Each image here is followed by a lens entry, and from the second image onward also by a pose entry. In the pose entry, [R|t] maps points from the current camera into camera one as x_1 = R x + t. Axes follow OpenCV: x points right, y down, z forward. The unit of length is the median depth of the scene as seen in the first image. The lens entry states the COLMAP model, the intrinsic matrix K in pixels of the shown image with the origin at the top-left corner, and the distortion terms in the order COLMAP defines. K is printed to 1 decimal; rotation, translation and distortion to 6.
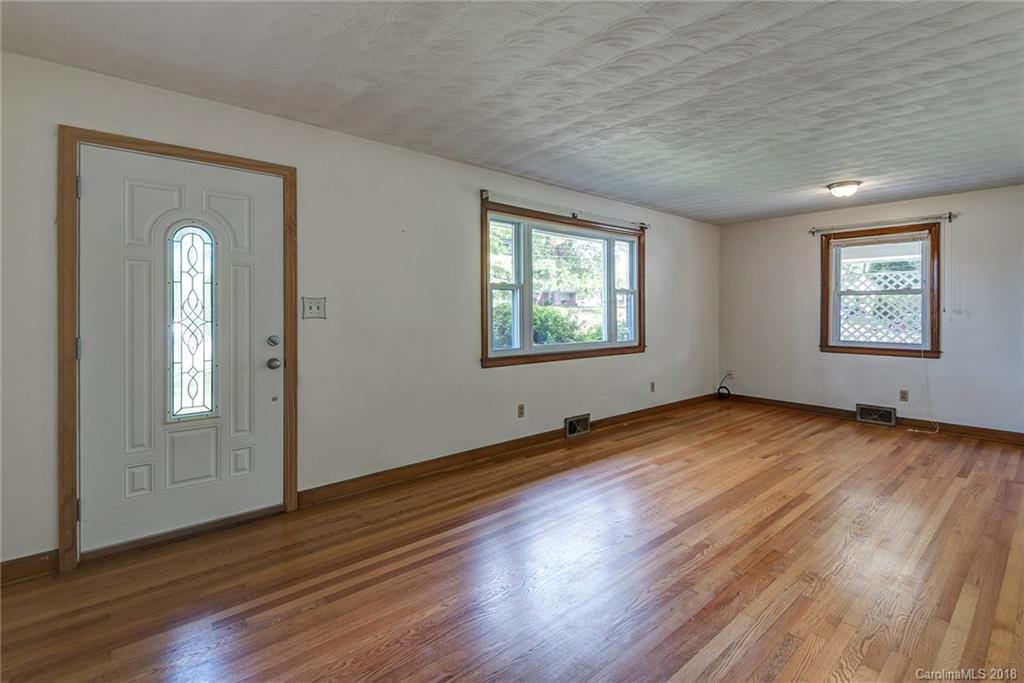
lens RADIAL K [[479.1, 0, 513.4], [0, 479.1, 309.0], [0, 0, 1]] dist [0.028815, -0.017579]
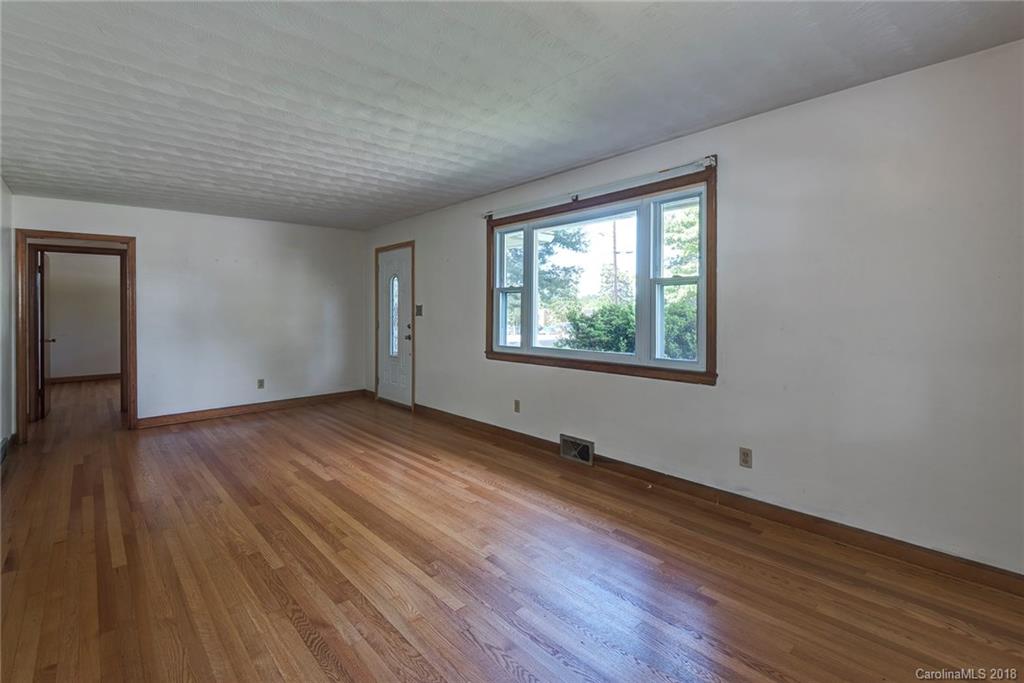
lens RADIAL K [[472.8, 0, 513.2], [0, 472.8, 307.6], [0, 0, 1]] dist [0.030246, -0.023295]
pose [[0.010801, -0.004384, -0.999932, 1.032848], [0.008464, 0.999955, -0.004292, -0.001539], [0.999906, -0.008417, 0.010838, 0.952835]]
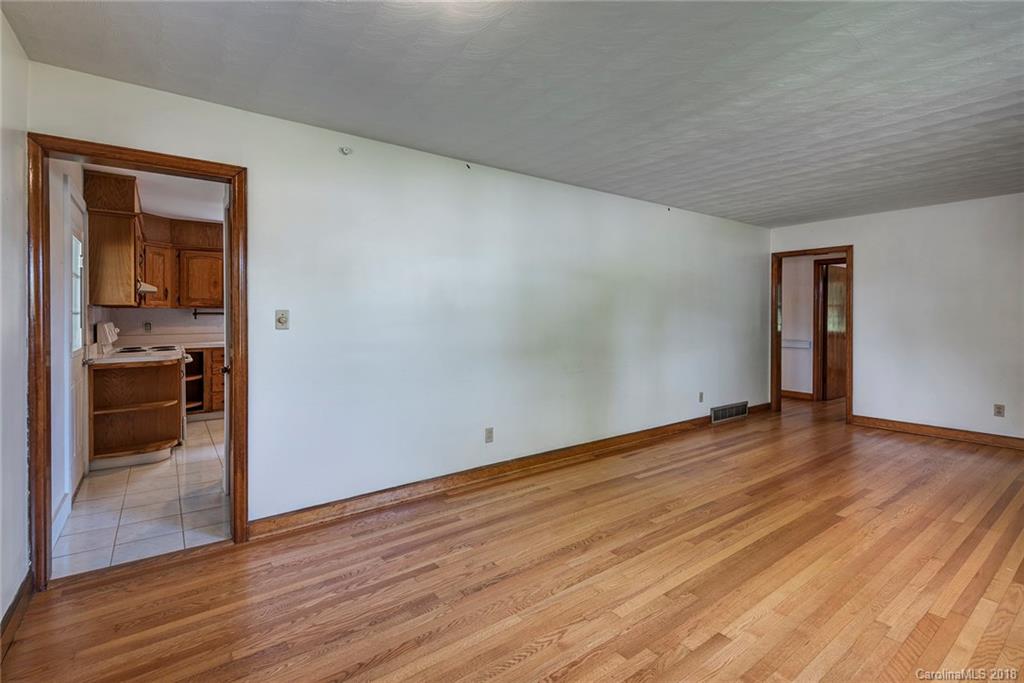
lens RADIAL K [[479.1, 0, 513.4], [0, 479.1, 309.0], [0, 0, 1]] dist [0.028815, -0.017579]
pose [[-0.996058, -0.000696, 0.088704, 0.622398], [-0.001766, 0.999927, -0.011981, -0.001877], [-0.088689, -0.012091, -0.995986, 1.387087]]
